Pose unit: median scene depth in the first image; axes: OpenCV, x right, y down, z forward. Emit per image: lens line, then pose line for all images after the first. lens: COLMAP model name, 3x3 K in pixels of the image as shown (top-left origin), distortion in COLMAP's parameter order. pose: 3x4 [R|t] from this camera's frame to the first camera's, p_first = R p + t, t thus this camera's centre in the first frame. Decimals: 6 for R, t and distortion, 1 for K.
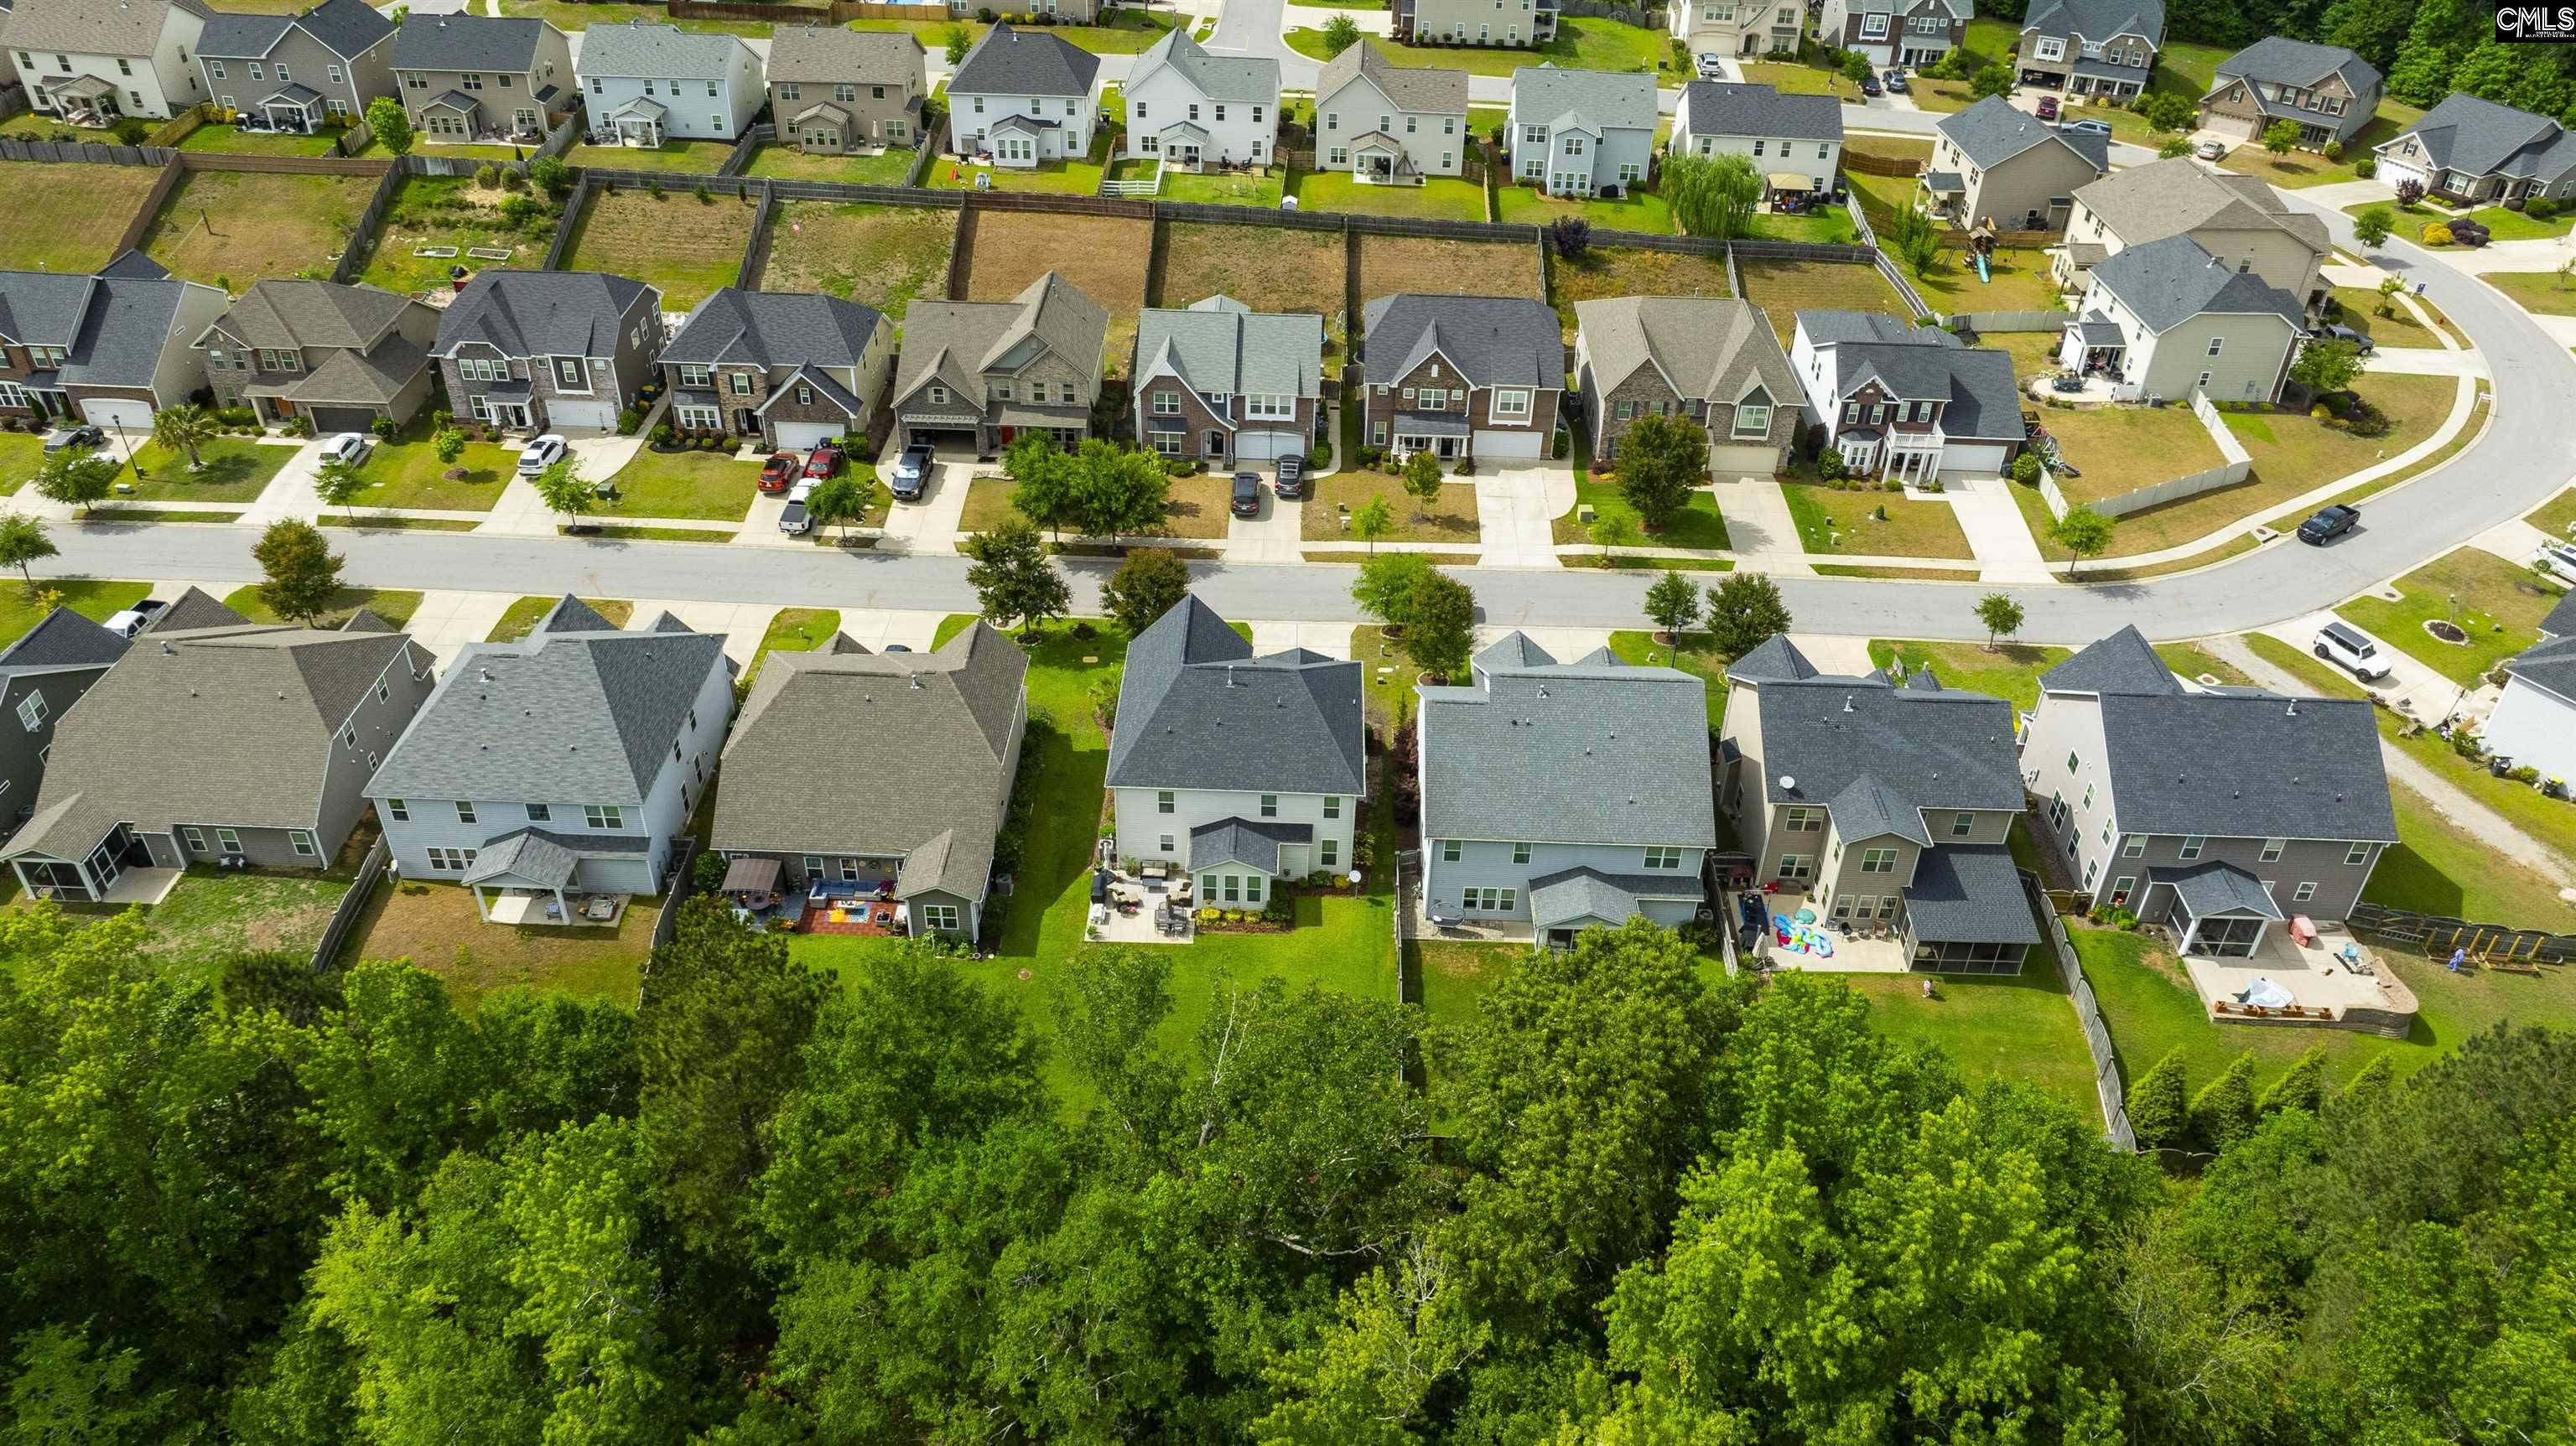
lens RADIAL K [[1817.3, 0, 1288.0], [0, 1817.3, 723.0], [0, 0, 1]] dist [-0.013939, -0.000565]
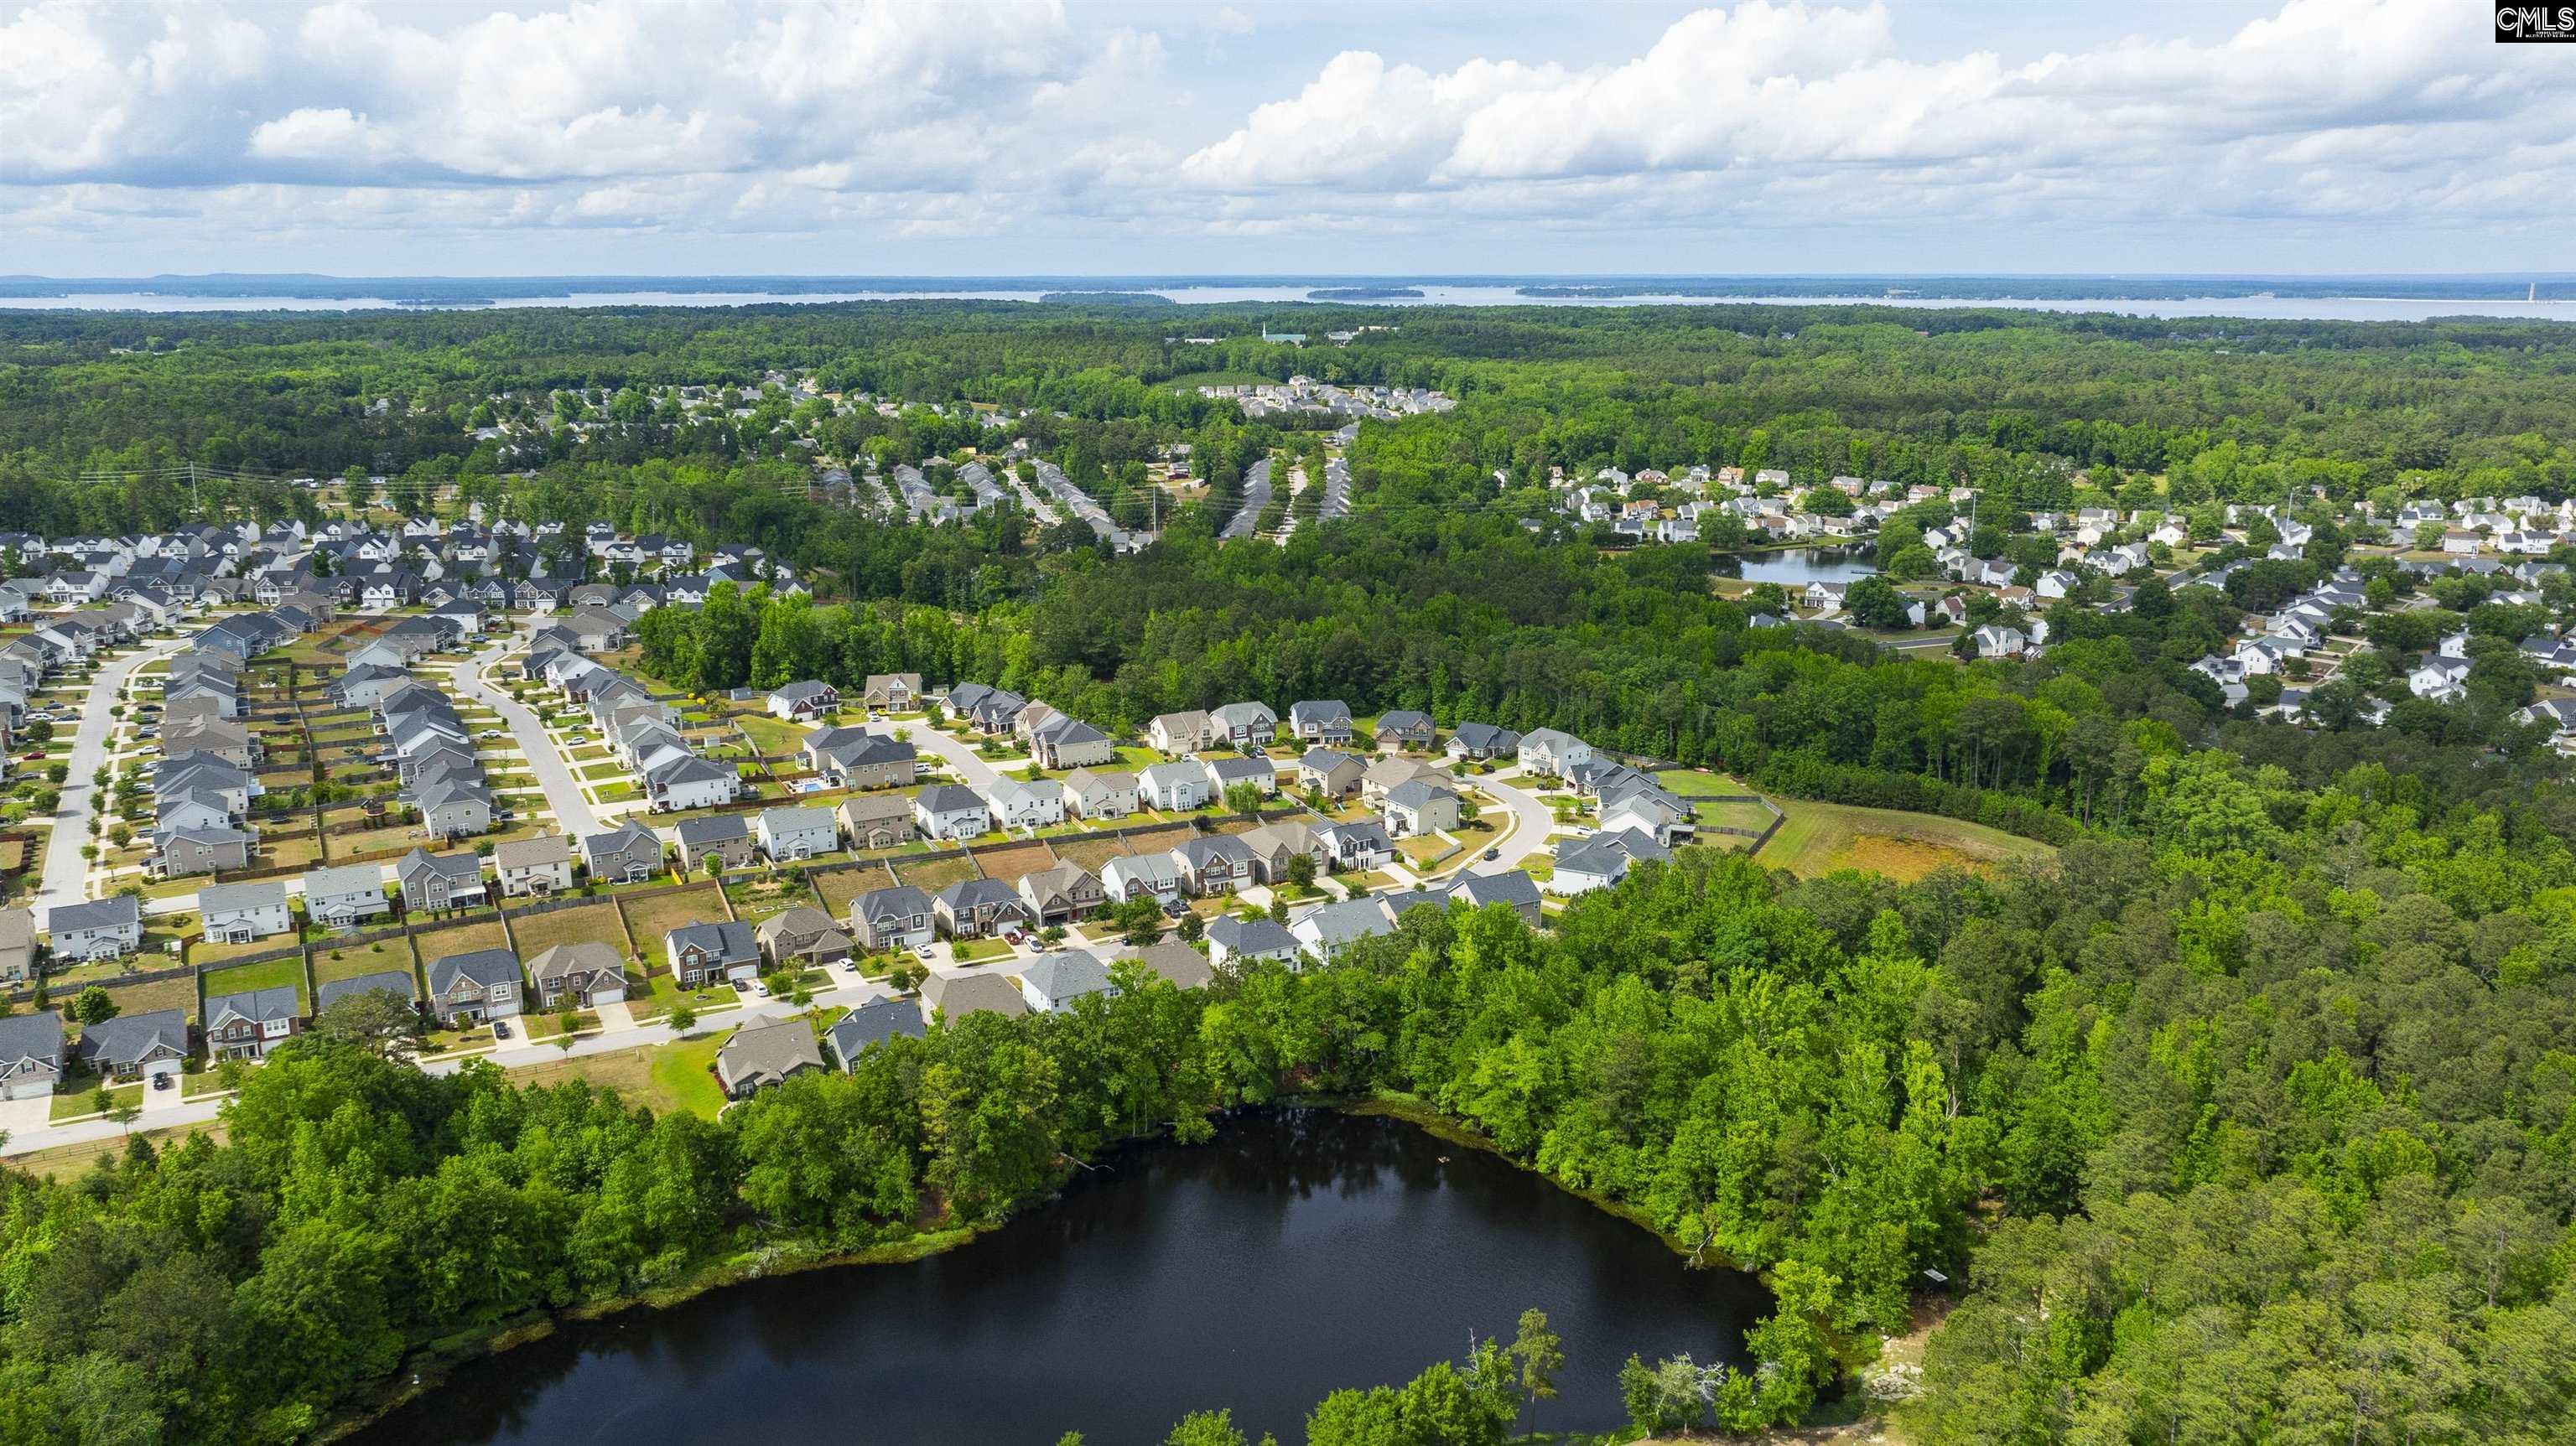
lens RADIAL K [[1821.1, 0, 1288.0], [0, 1821.1, 723.0], [0, 0, 1]] dist [-0.029970, 0.037441]
pose [[0.868592, -0.142972, 0.474454, -1.158013], [0.311549, 0.902124, -0.298512, 0.505473], [-0.385337, 0.407101, 0.828121, -1.514384]]
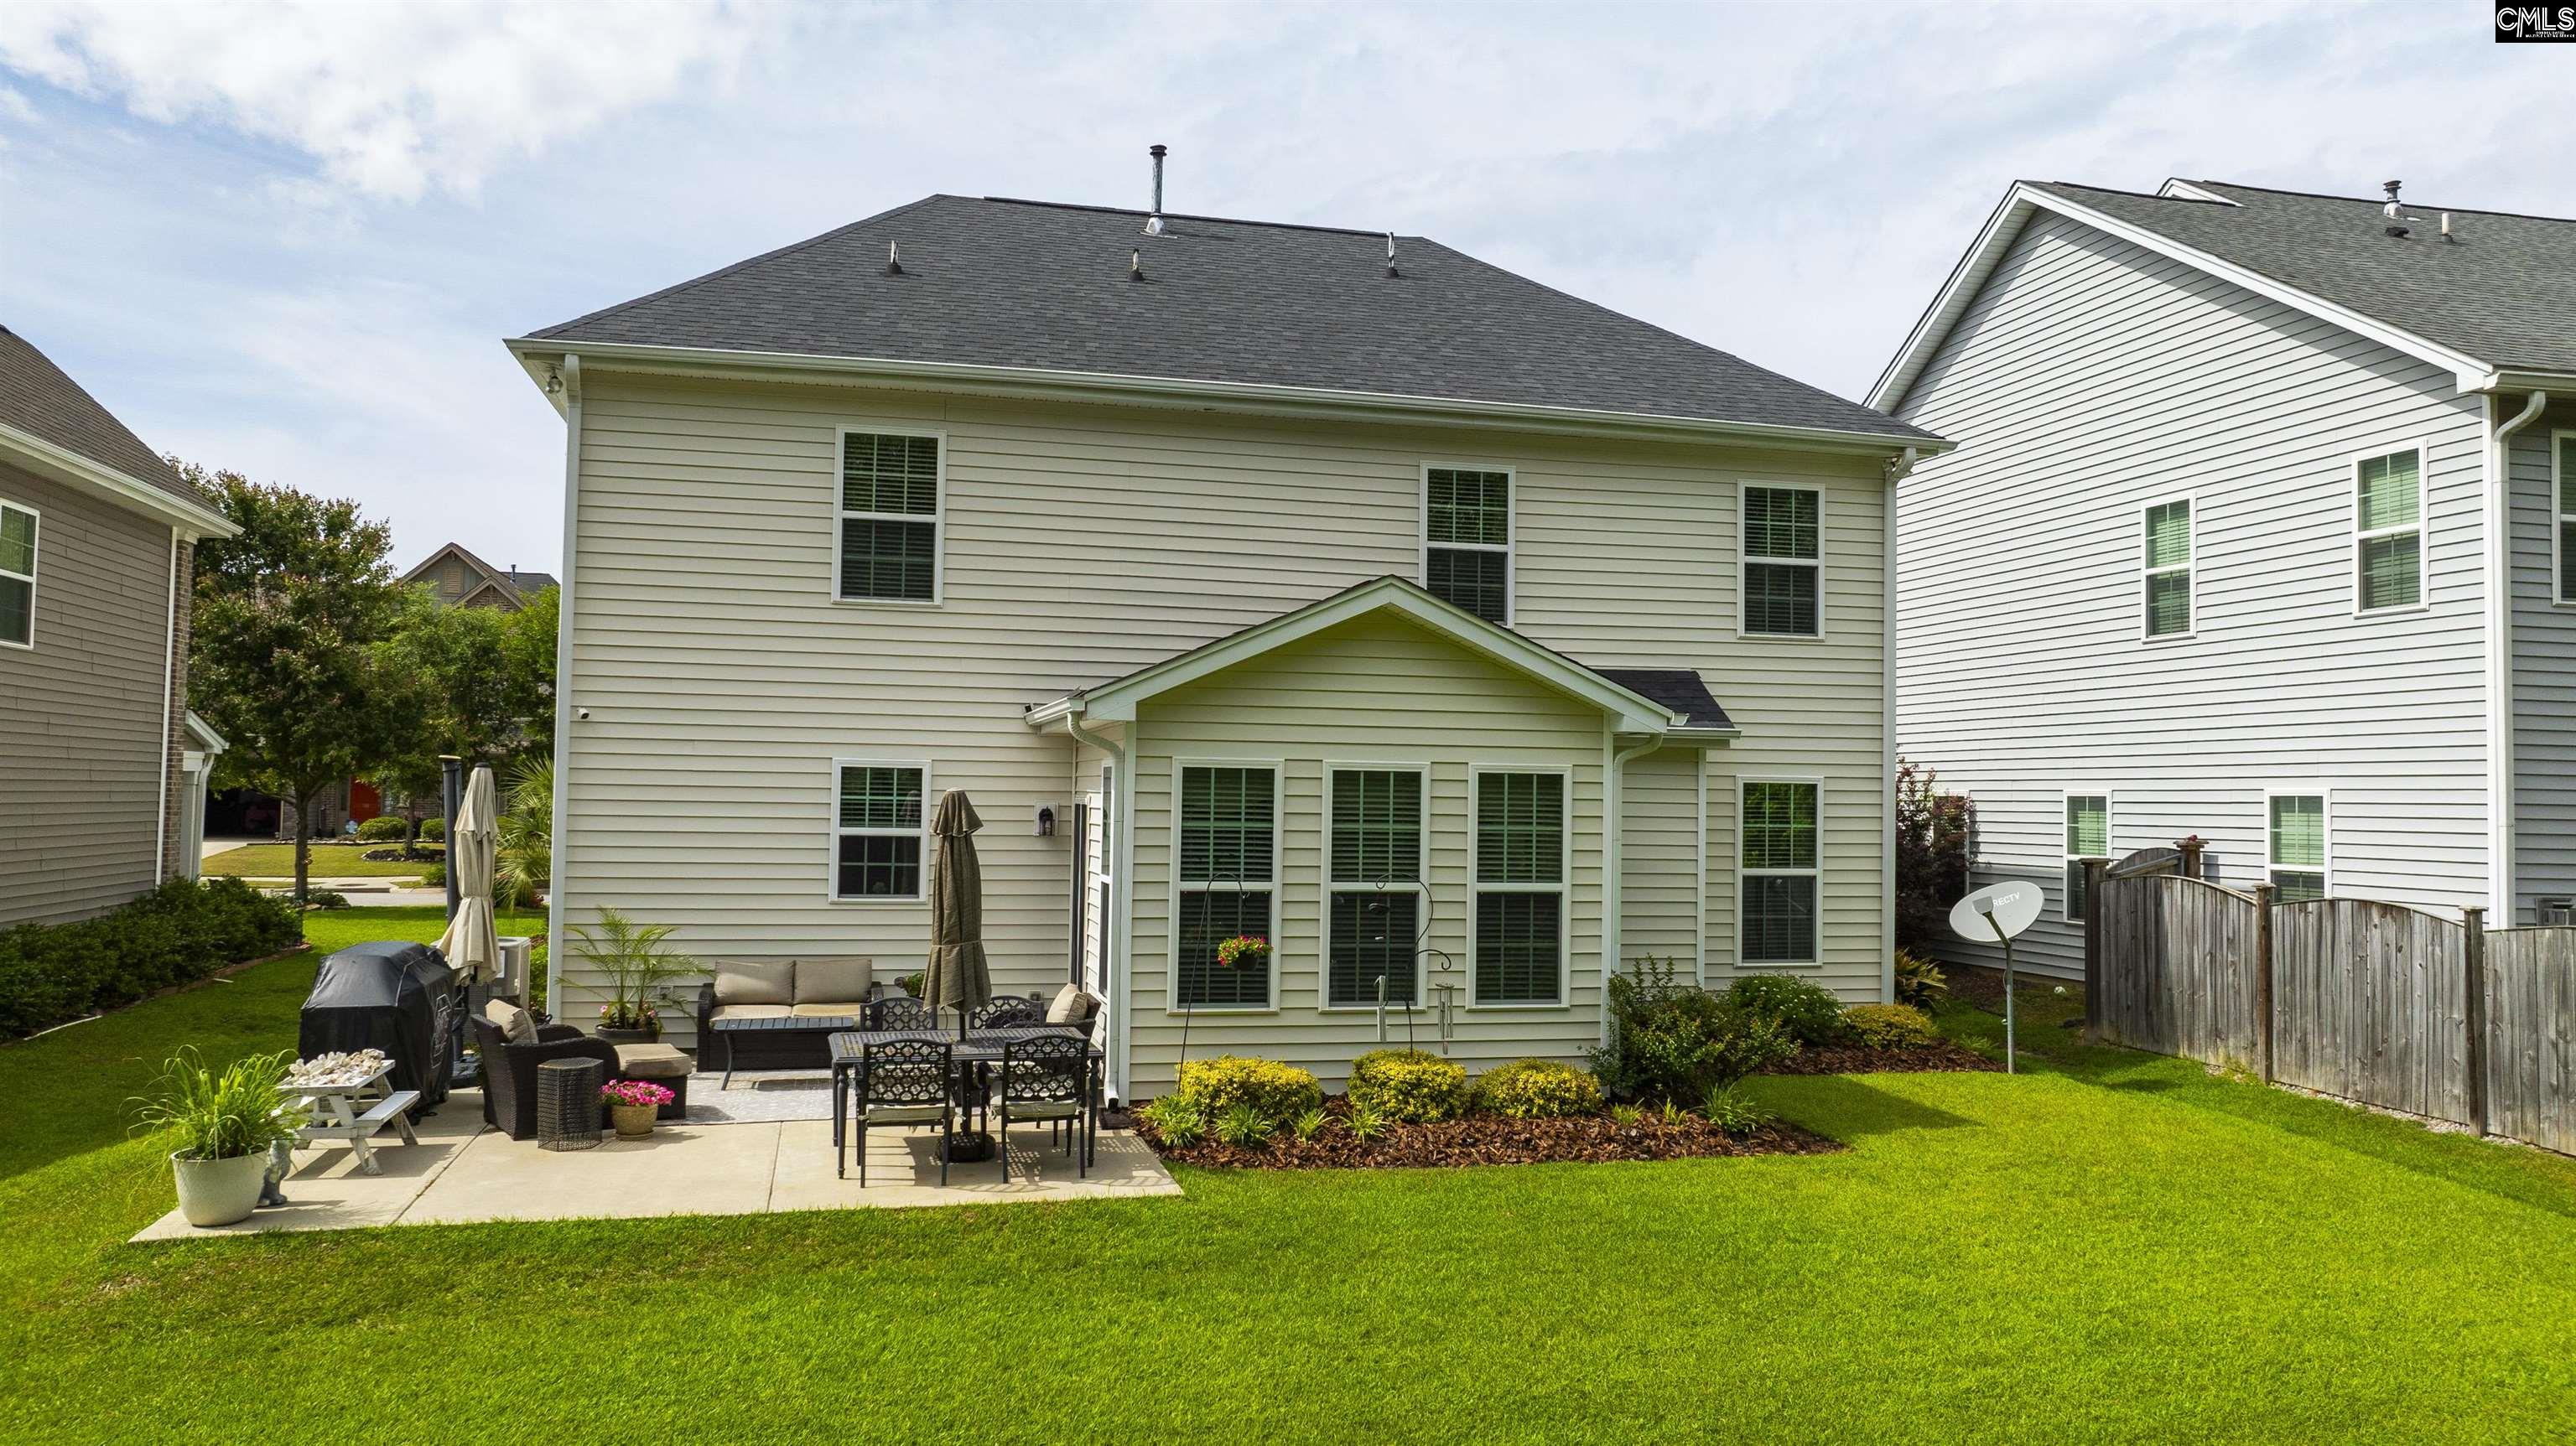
lens RADIAL K [[1821.1, 0, 1288.0], [0, 1821.1, 723.0], [0, 0, 1]] dist [-0.029970, 0.037441]
pose [[0.967233, -0.002479, 0.253879, -0.054012], [0.158346, 0.787535, -0.595579, 0.120502], [-0.198462, 0.616264, 0.762123, 0.640482]]
